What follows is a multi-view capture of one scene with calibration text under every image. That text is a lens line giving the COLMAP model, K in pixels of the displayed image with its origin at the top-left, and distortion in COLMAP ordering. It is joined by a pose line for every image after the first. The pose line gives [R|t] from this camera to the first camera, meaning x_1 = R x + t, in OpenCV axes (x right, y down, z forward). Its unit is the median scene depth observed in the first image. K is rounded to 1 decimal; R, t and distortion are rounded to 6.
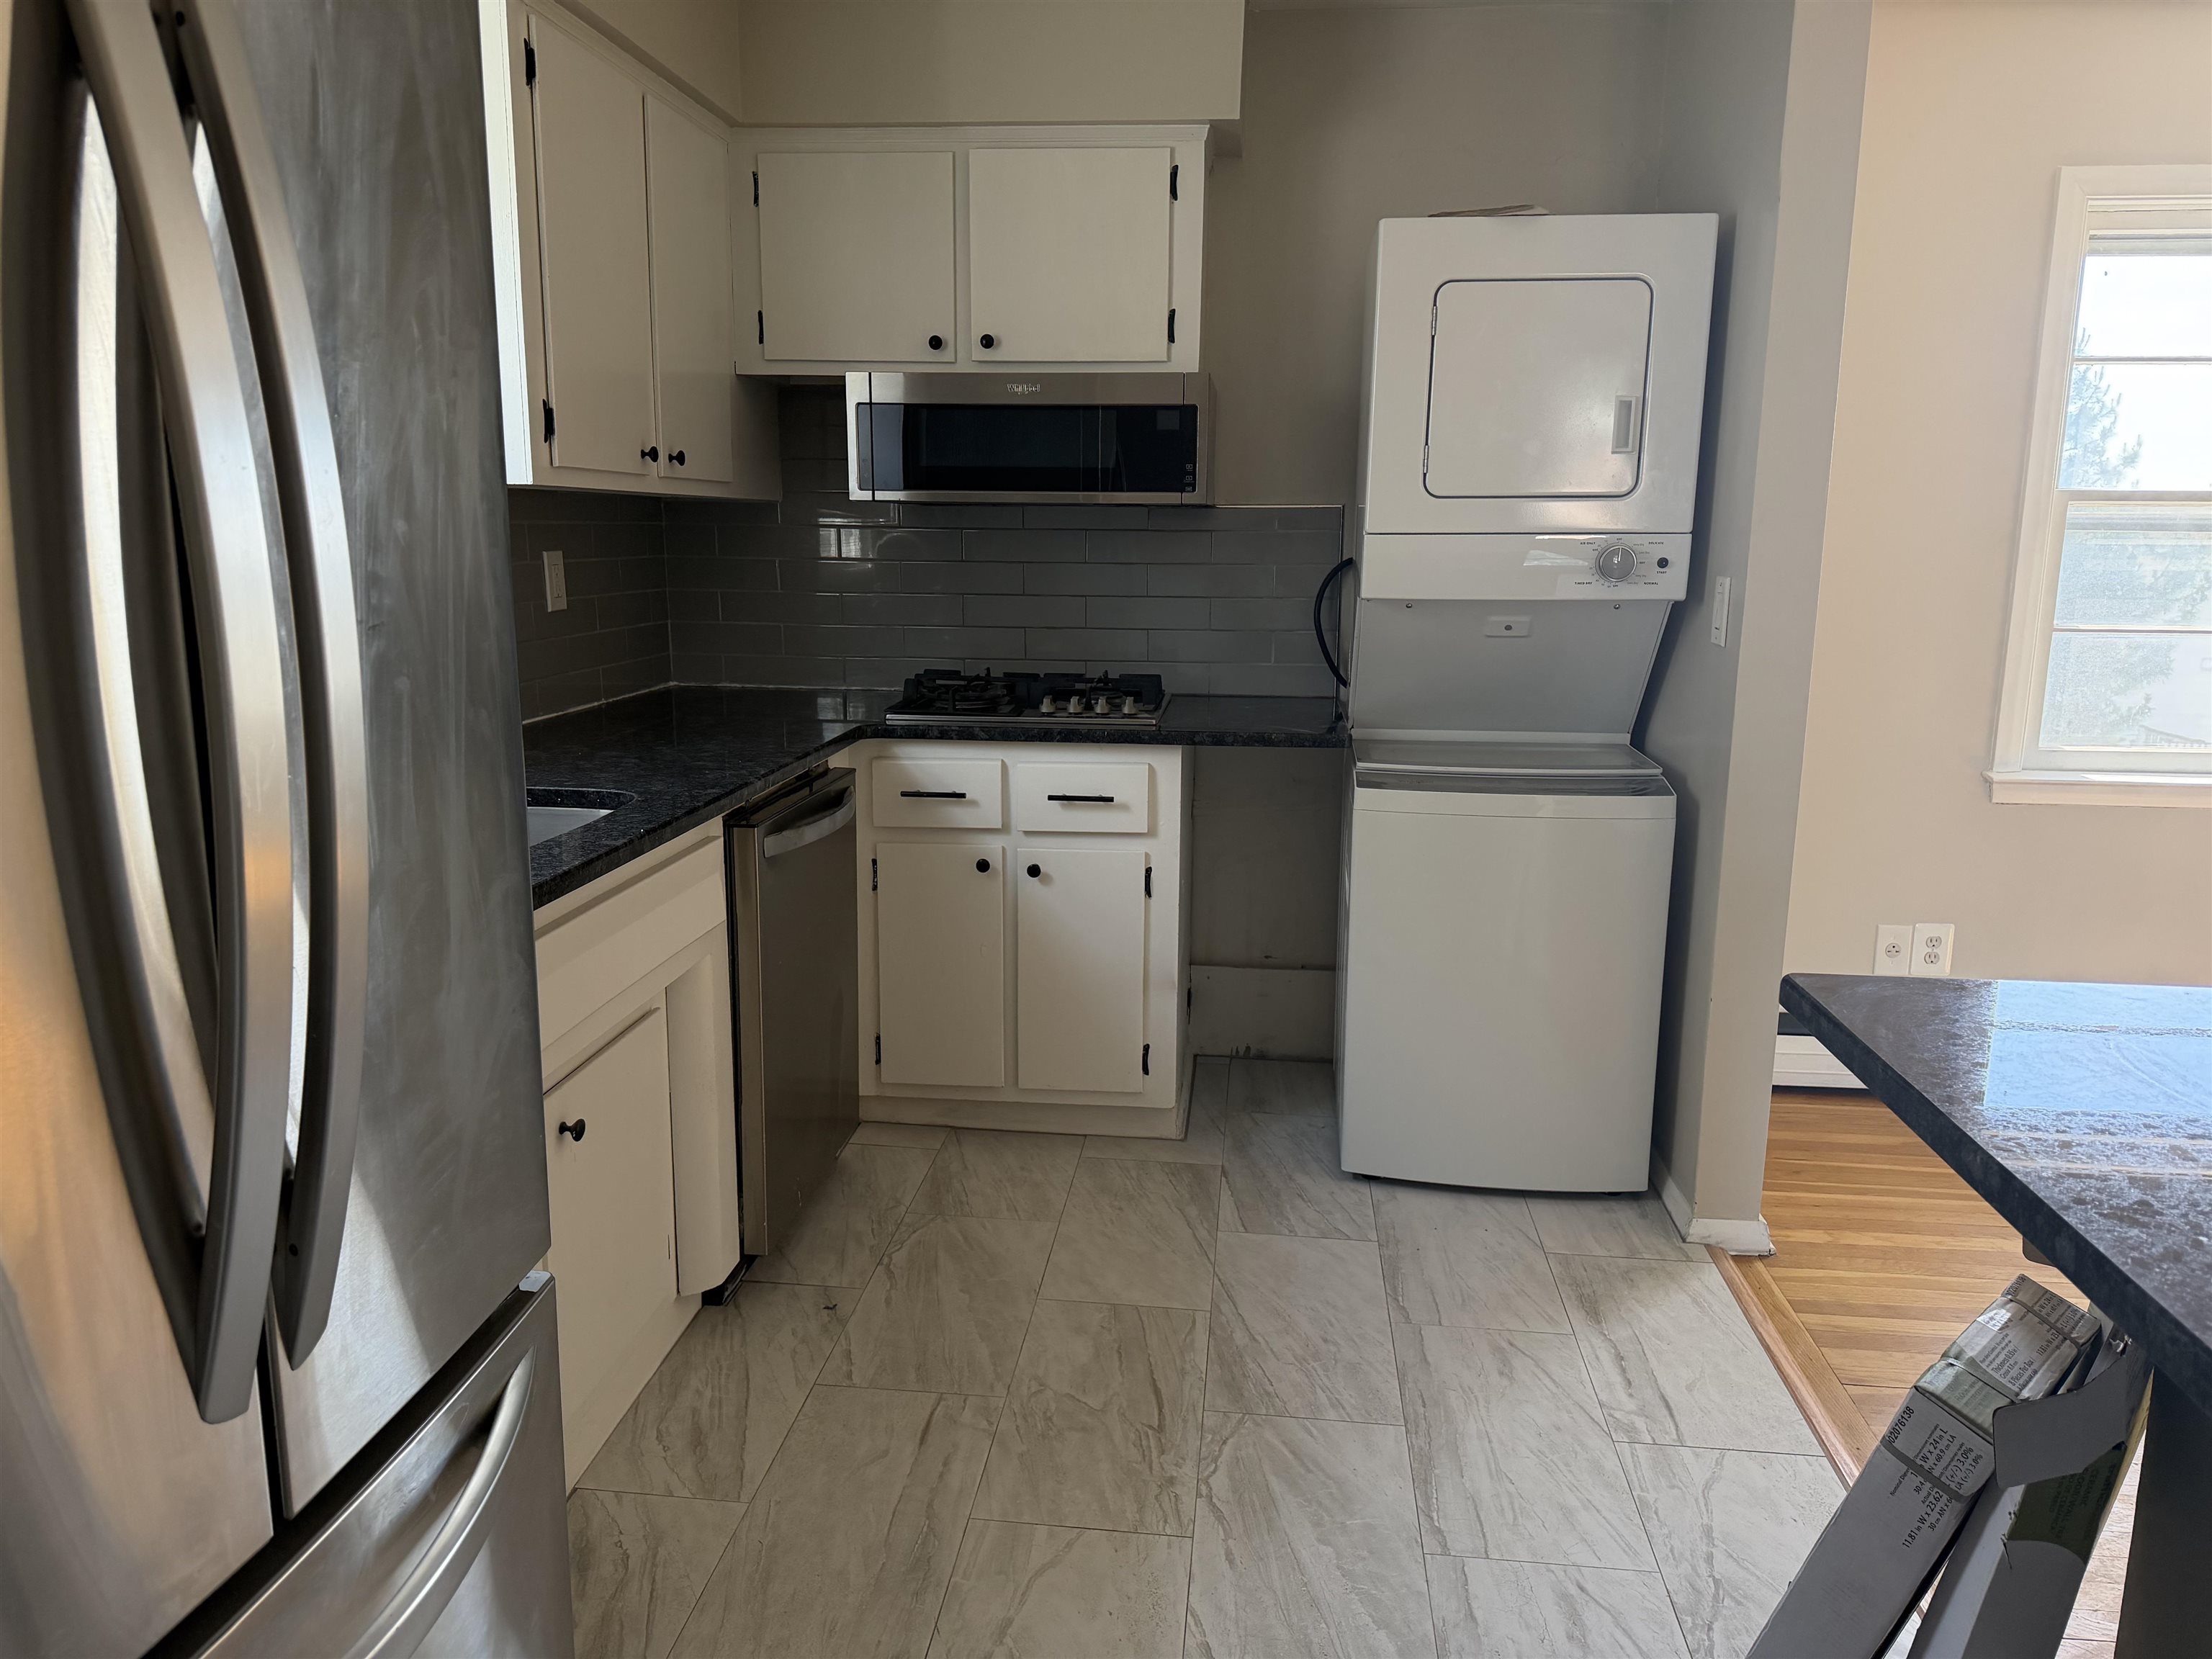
lens RADIAL K [[1537.9, 0, 1109.4], [0, 1537.9, 834.9], [0, 0, 1]] dist [0.077378, -0.095823]
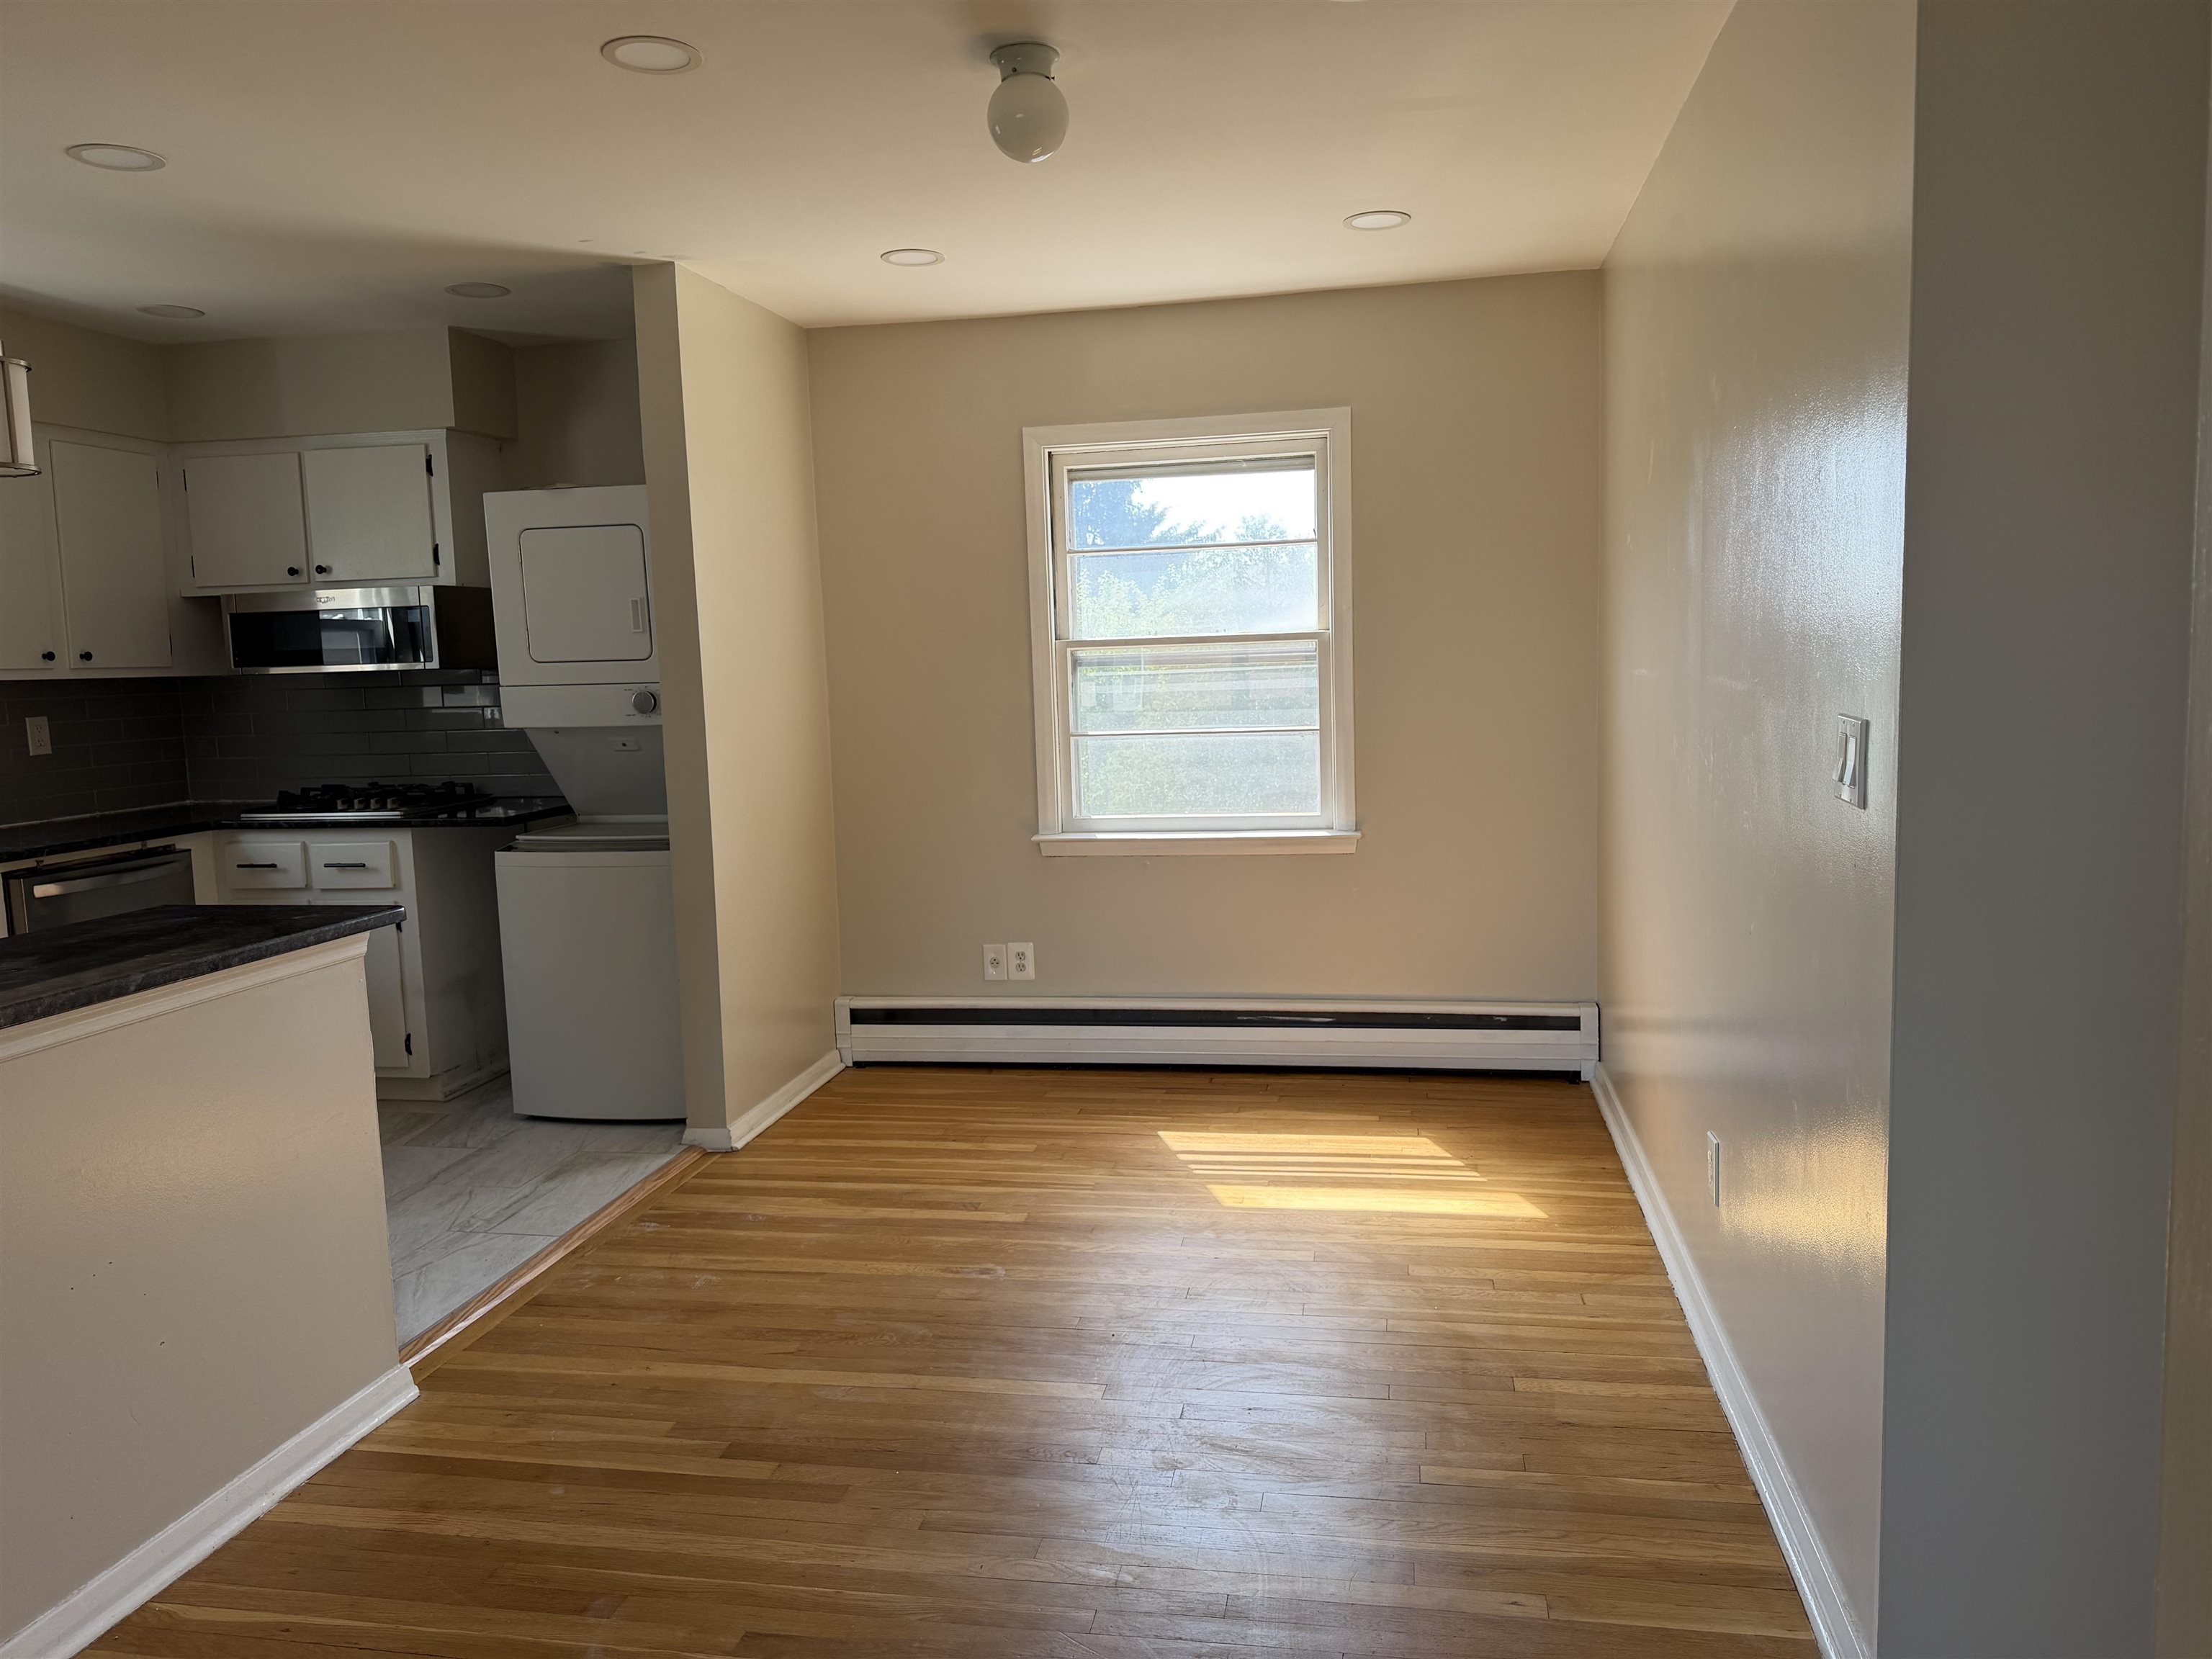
lens RADIAL K [[1544.0, 0, 1111.3], [0, 1544.0, 818.3], [0, 0, 1]] dist [0.076374, -0.105735]
pose [[0.995537, -0.029894, -0.089516, 0.858647], [0.021145, 0.995047, -0.097130, 0.094498], [0.091977, 0.094804, 0.991238, -0.447813]]
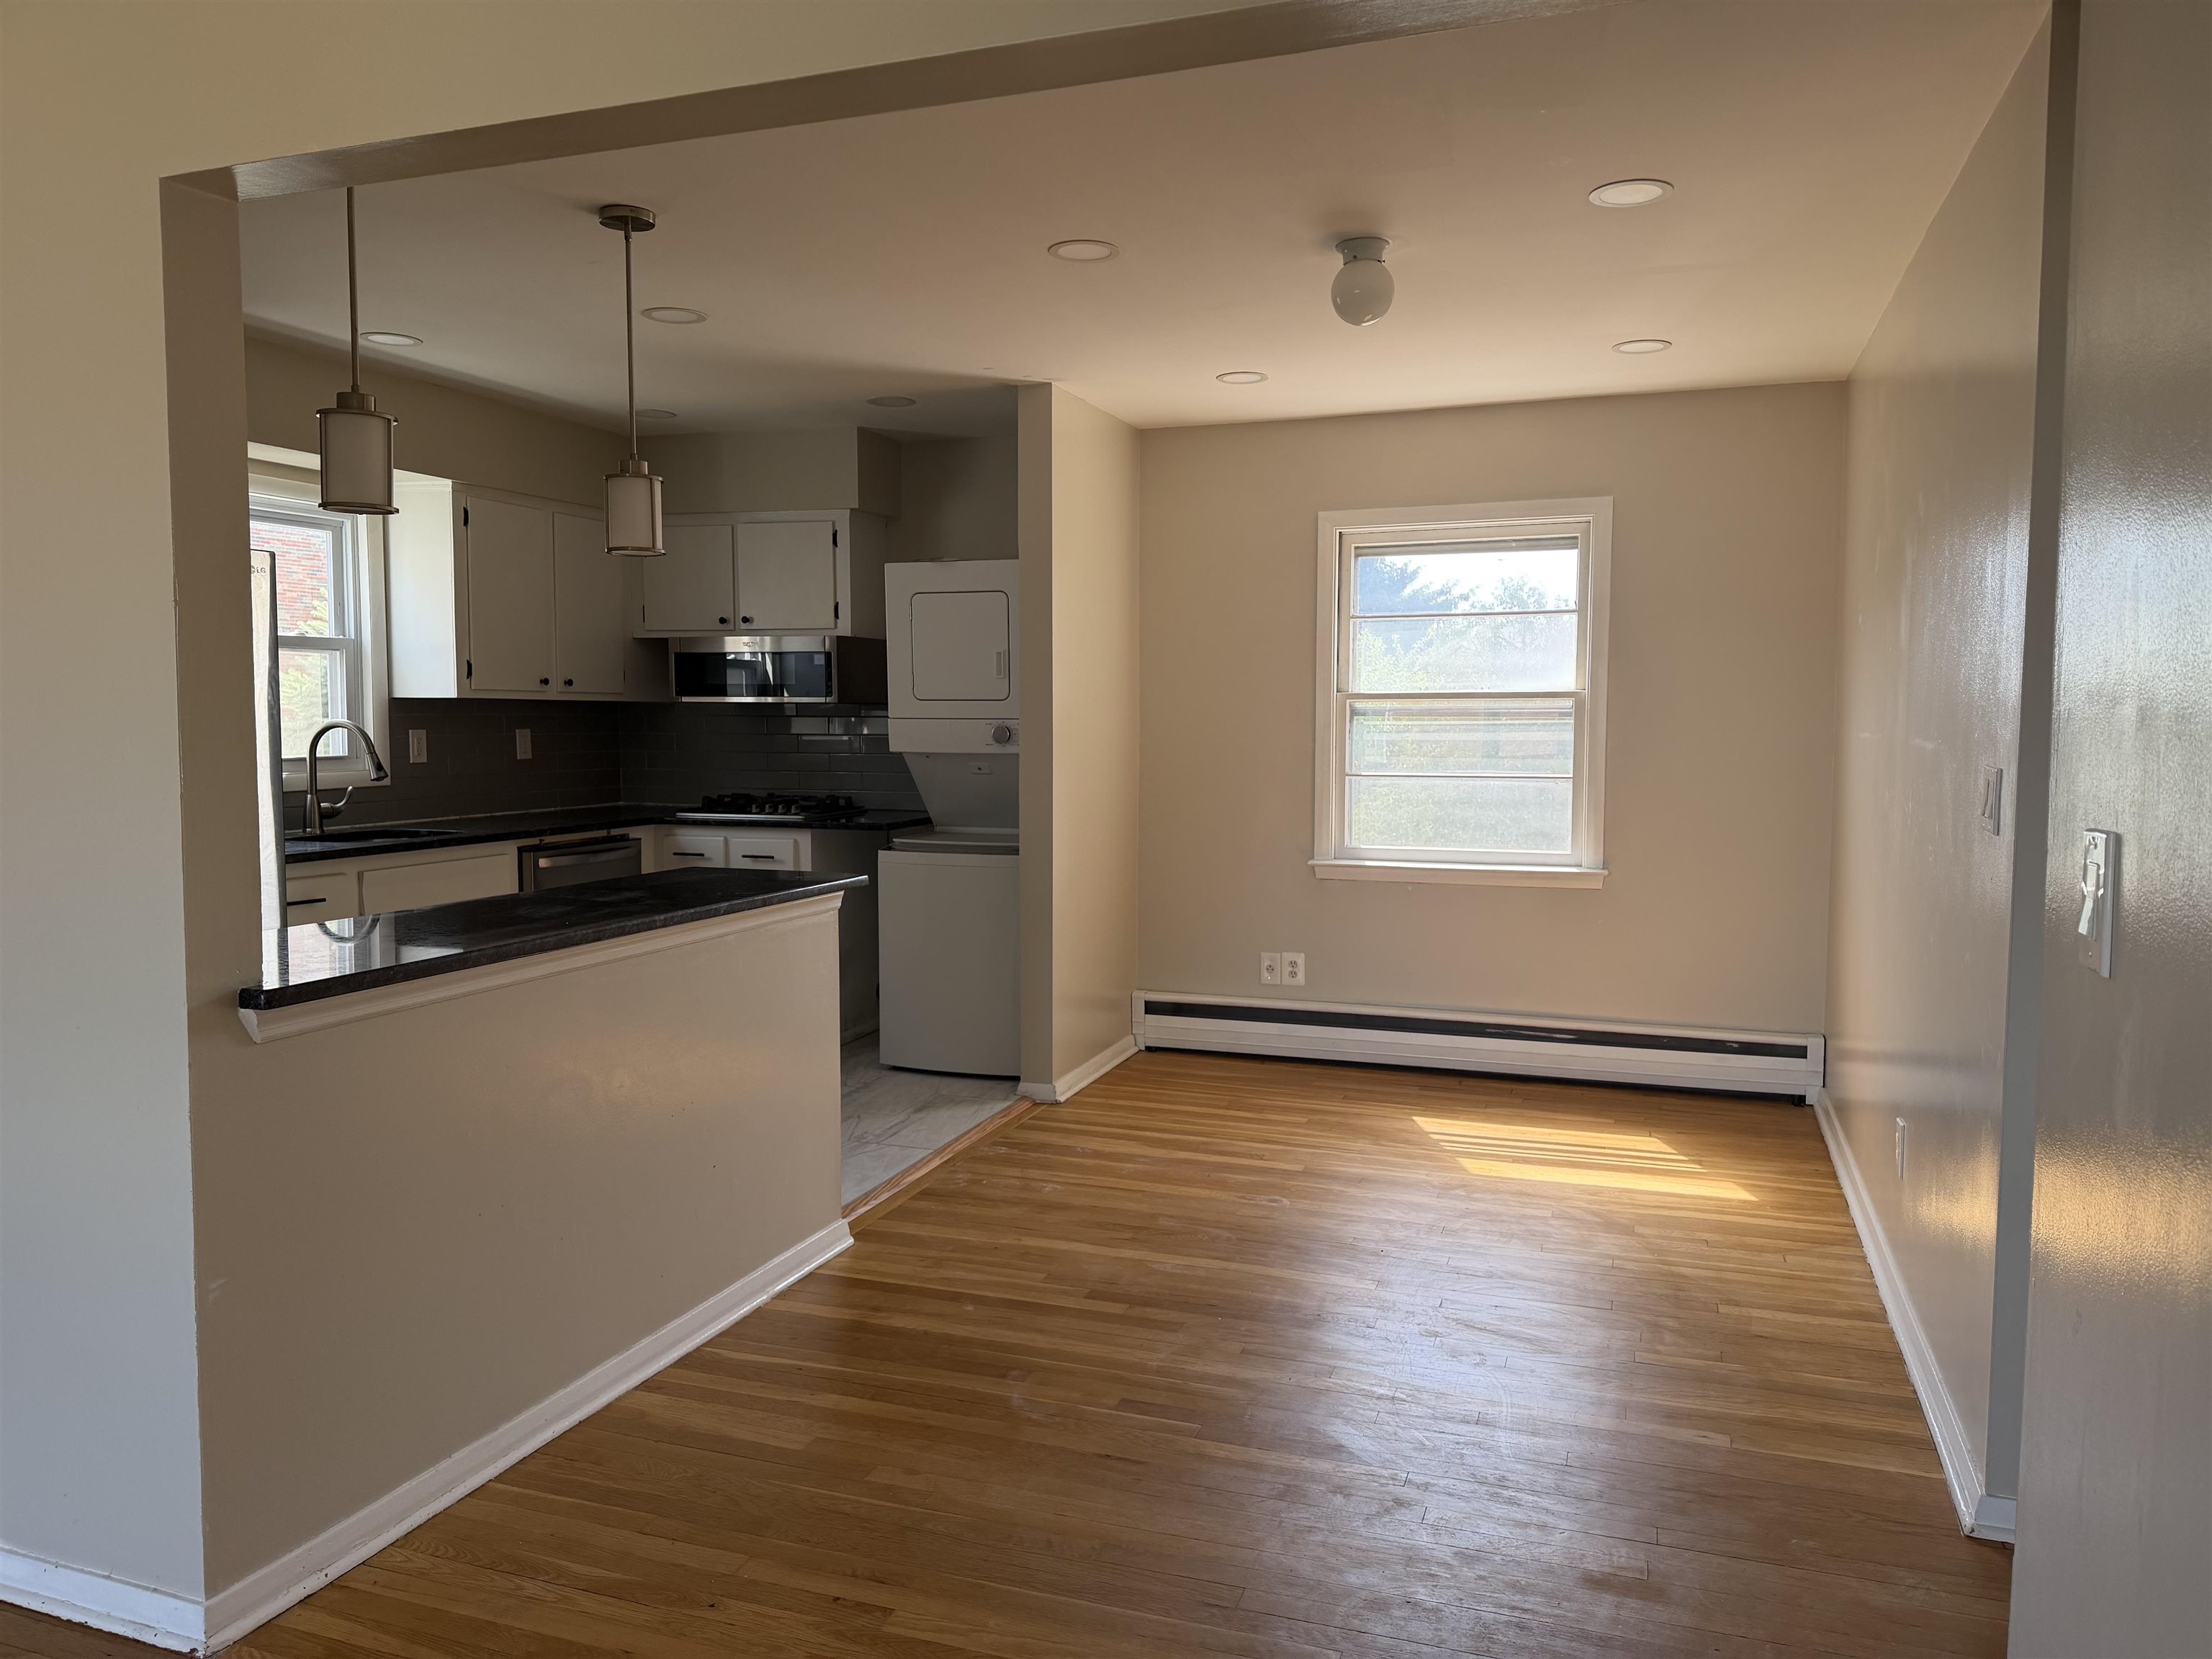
lens RADIAL K [[1535.8, 0, 1114.9], [0, 1535.8, 820.1], [0, 0, 1]] dist [0.126848, -0.184269]
pose [[0.971729, 0.009937, -0.235890, 0.842578], [-0.041045, 0.991010, -0.127335, 0.153477], [0.232504, 0.133417, 0.963401, -0.716204]]
